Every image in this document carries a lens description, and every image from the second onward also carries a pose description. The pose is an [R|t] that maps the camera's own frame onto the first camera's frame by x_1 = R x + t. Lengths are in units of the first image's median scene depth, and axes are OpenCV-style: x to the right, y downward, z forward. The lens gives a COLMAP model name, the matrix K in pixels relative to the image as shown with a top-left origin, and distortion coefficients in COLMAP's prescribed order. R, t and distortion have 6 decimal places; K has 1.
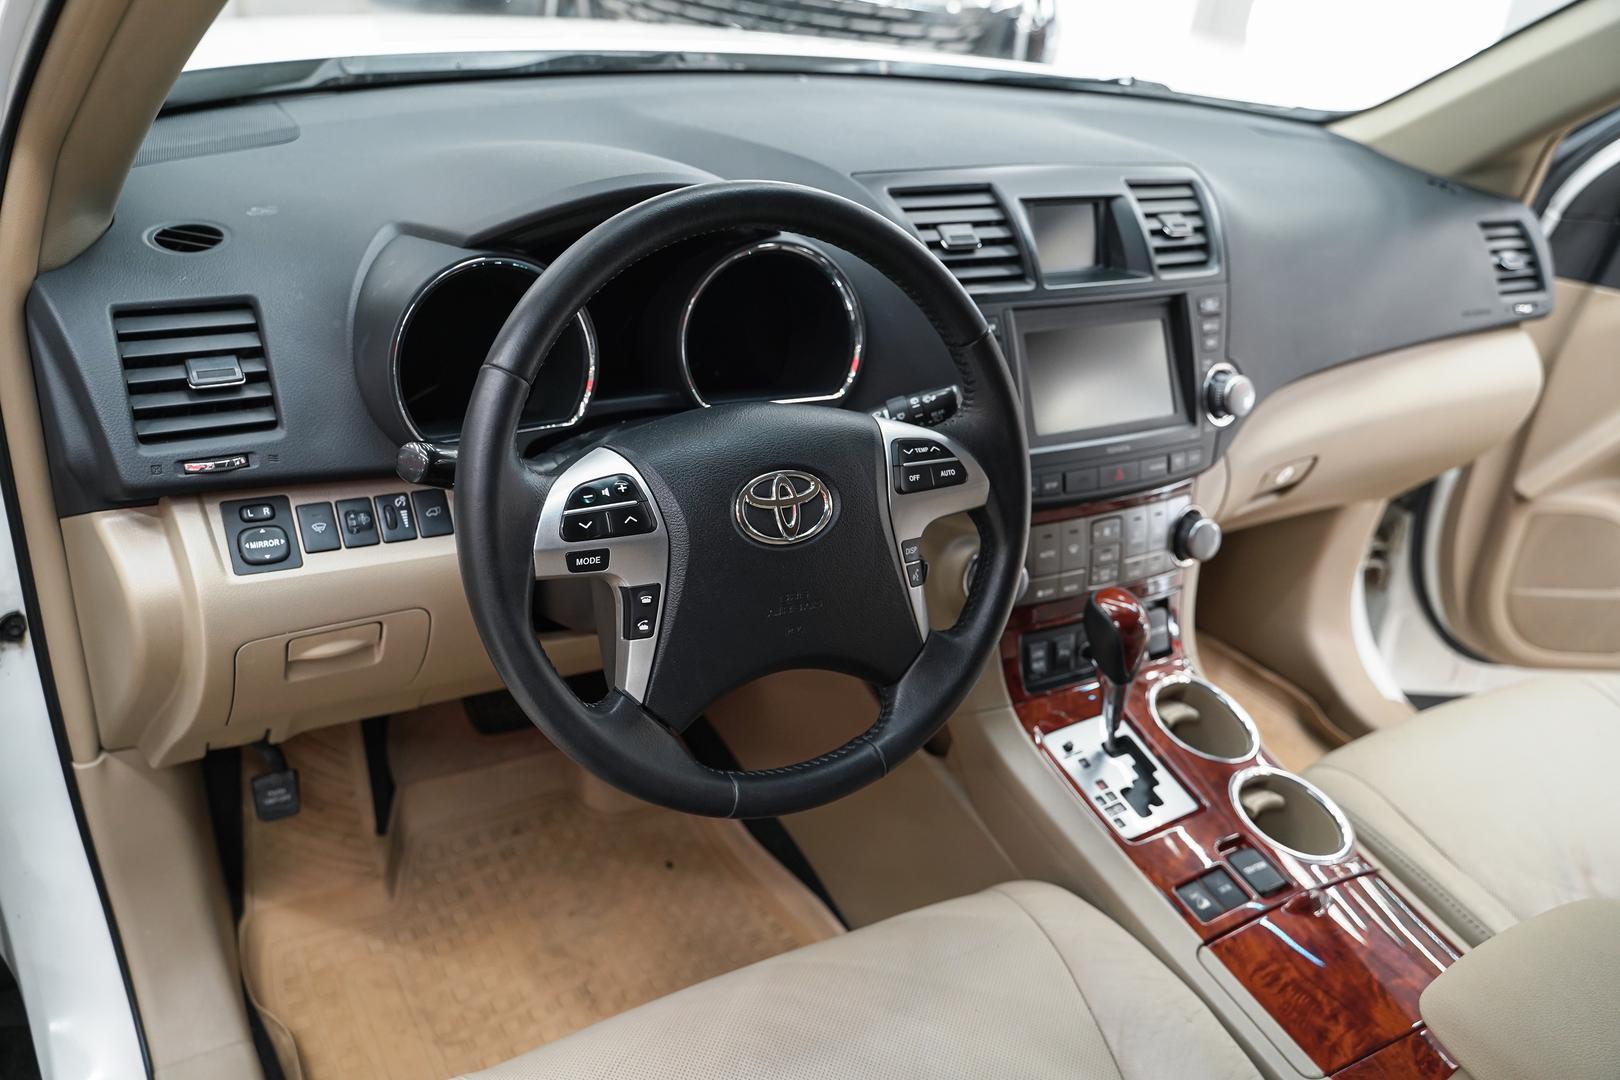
lens RADIAL K [[1306.8, 0, 797.4], [0, 1306.8, 533.5], [0, 0, 1]] dist [-0.015725, 0.022187]
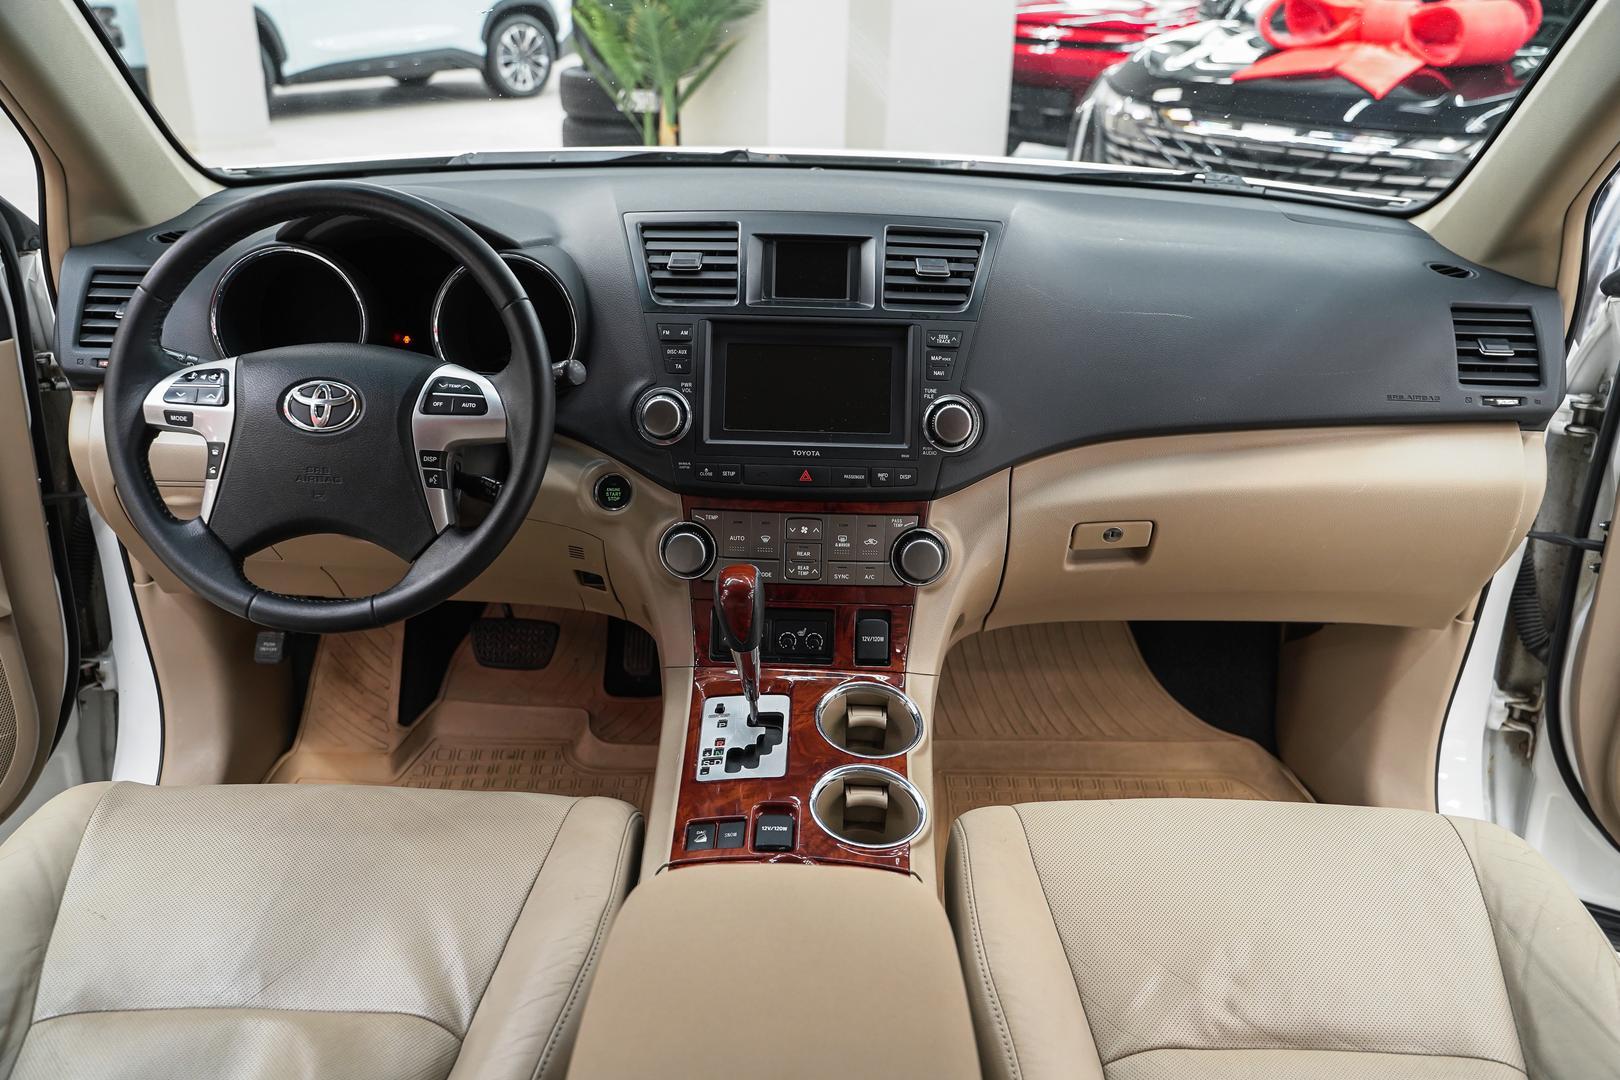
lens RADIAL K [[1306.8, 0, 809.3], [0, 1306.8, 535.4], [0, 0, 1]] dist [-0.015725, 0.022187]
pose [[0.854561, 0.116020, -0.506226, 0.789053], [-0.182393, 0.979685, -0.083369, 0.093168], [0.486270, 0.163576, 0.858362, 0.051764]]
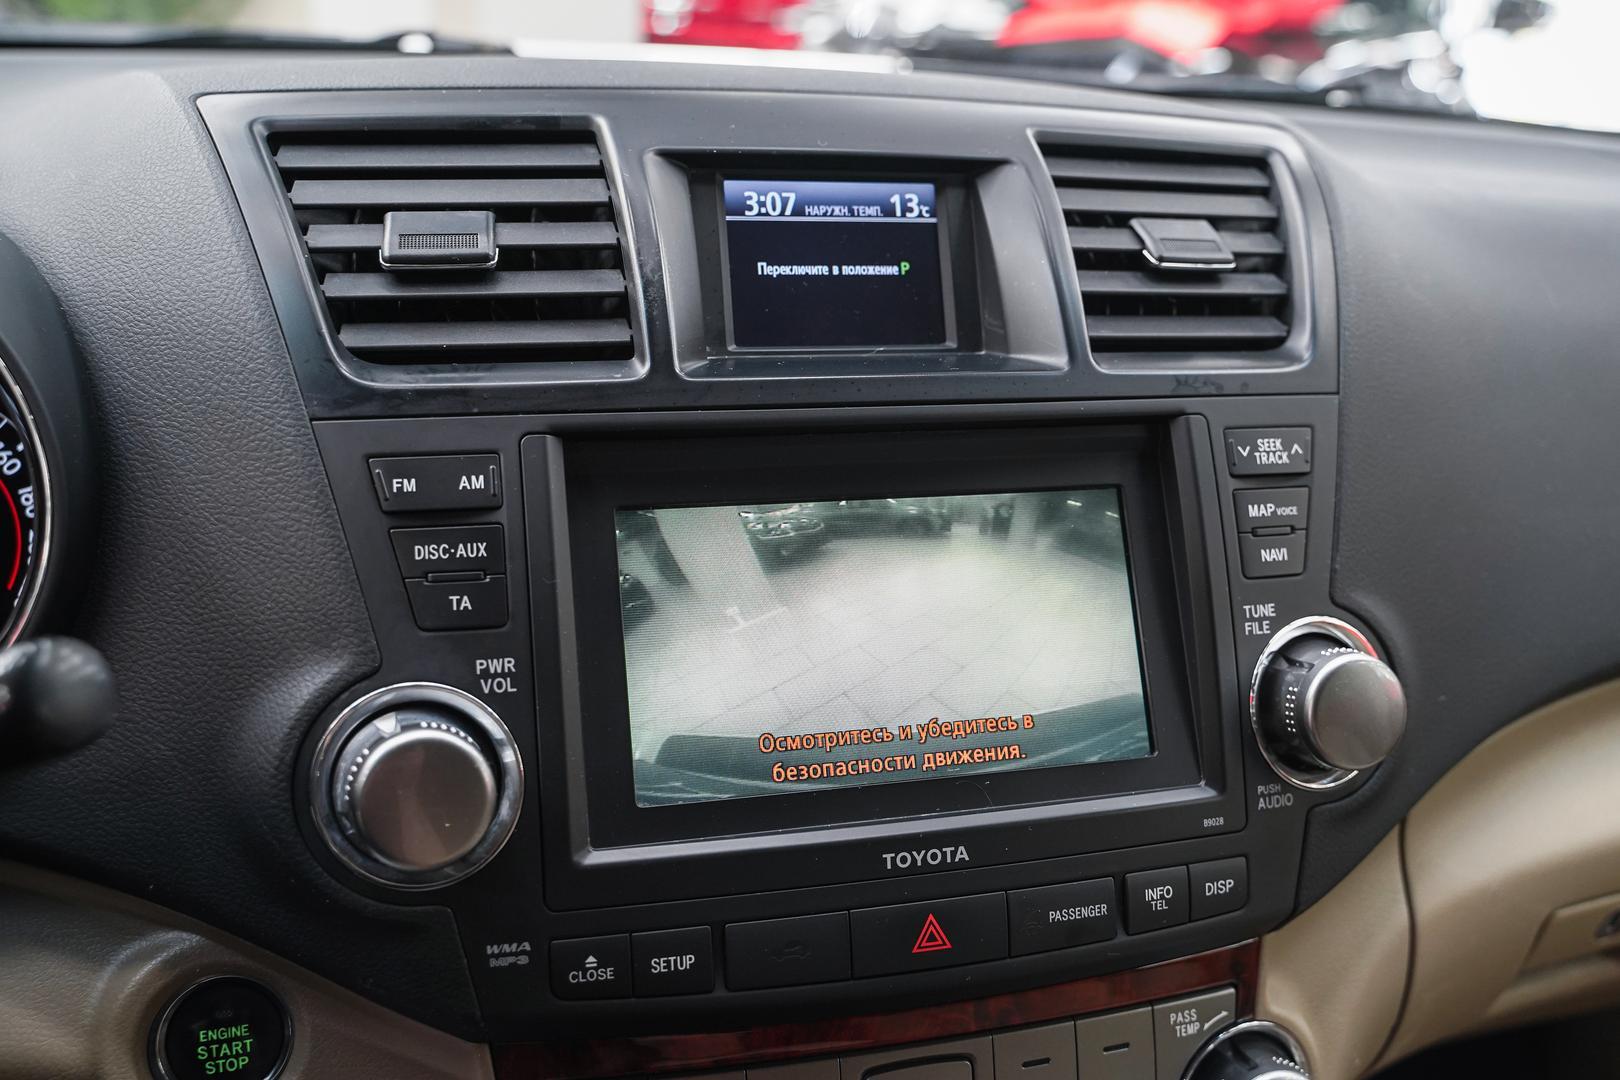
lens RADIAL K [[1604.2, 0, 874.1], [0, 1604.2, 504.4], [0, 0, 1]] dist [-0.001906, 0.000000]
pose [[0.974348, 0.010337, -0.224808, 0.311278], [-0.056576, 0.978113, -0.200235, -0.067096], [0.217818, 0.207817, 0.953608, 0.563458]]
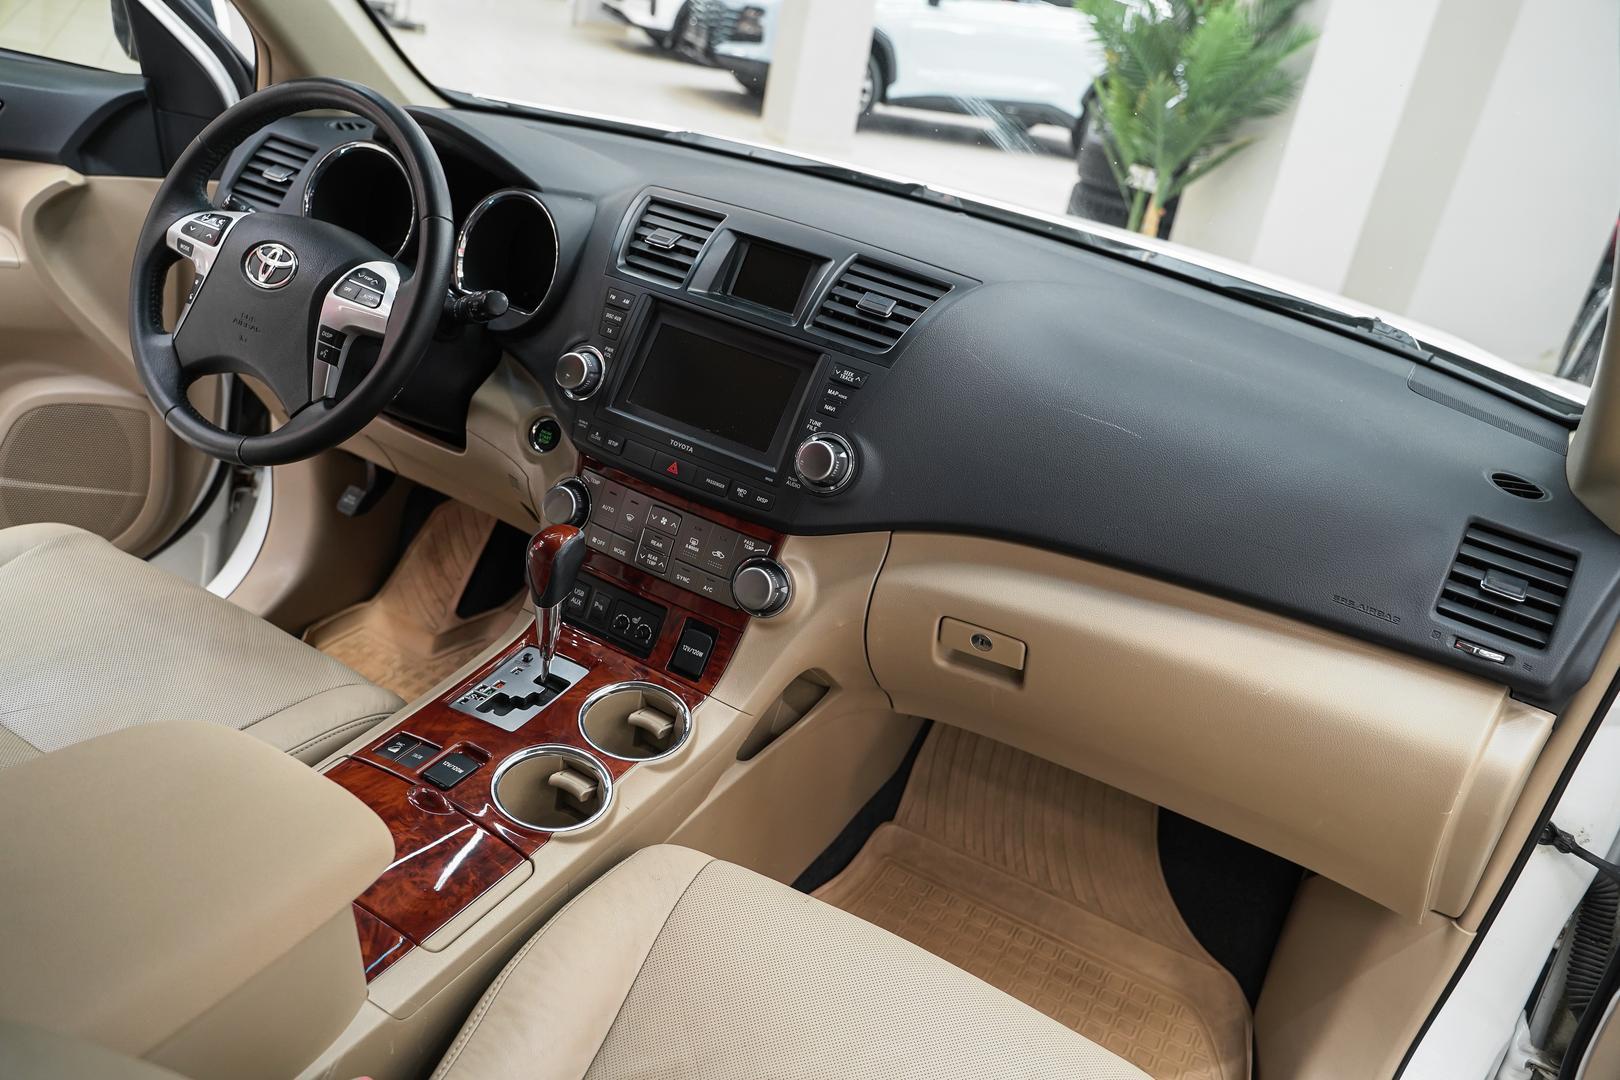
lens RADIAL K [[1306.8, 0, 804.7], [0, 1306.8, 535.7], [0, 0, 1]] dist [-0.015725, 0.022187]
pose [[0.523670, 0.323577, -0.788078, 1.147945], [-0.517429, 0.855693, 0.007512, -0.059221], [0.676784, 0.403841, 0.615529, 0.404293]]
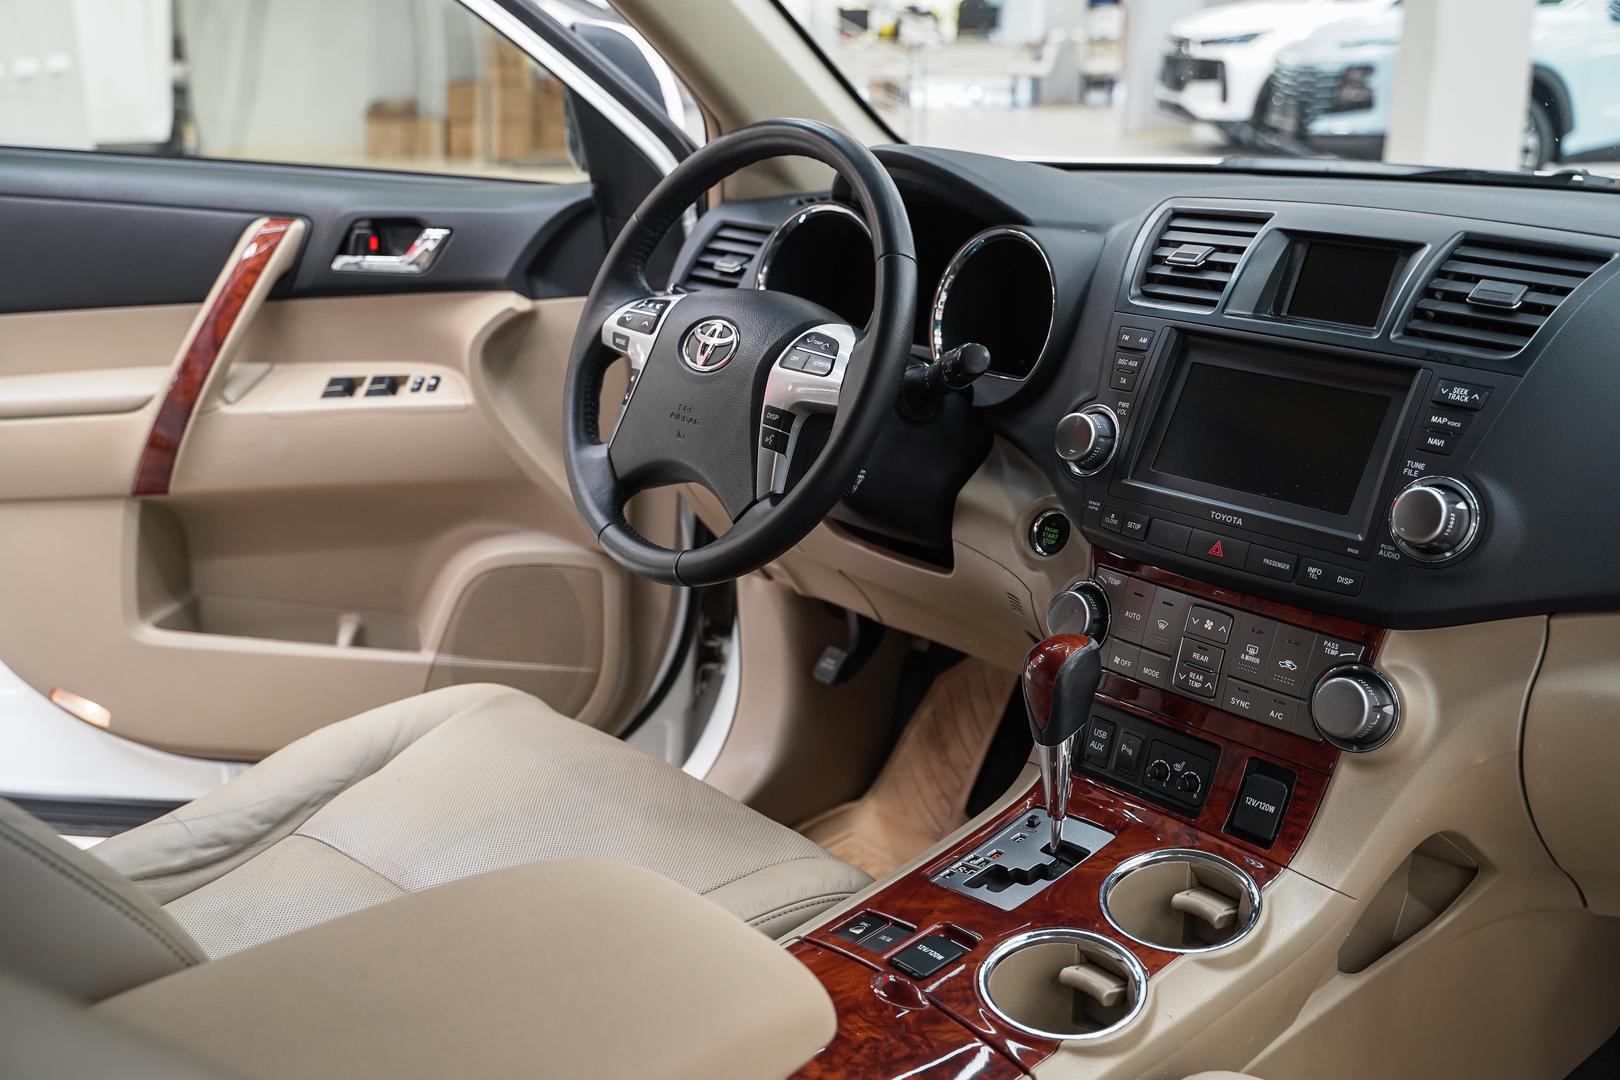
lens RADIAL K [[1721.2, 0, 809.2], [0, 1721.2, 532.8], [0, 0, 1]] dist [0.003674, 0.000000]
pose [[0.203328, 0.170495, -0.964152, 1.167177], [-0.461108, 0.885359, 0.059319, -0.001045], [0.863734, 0.432517, 0.258635, 0.488367]]
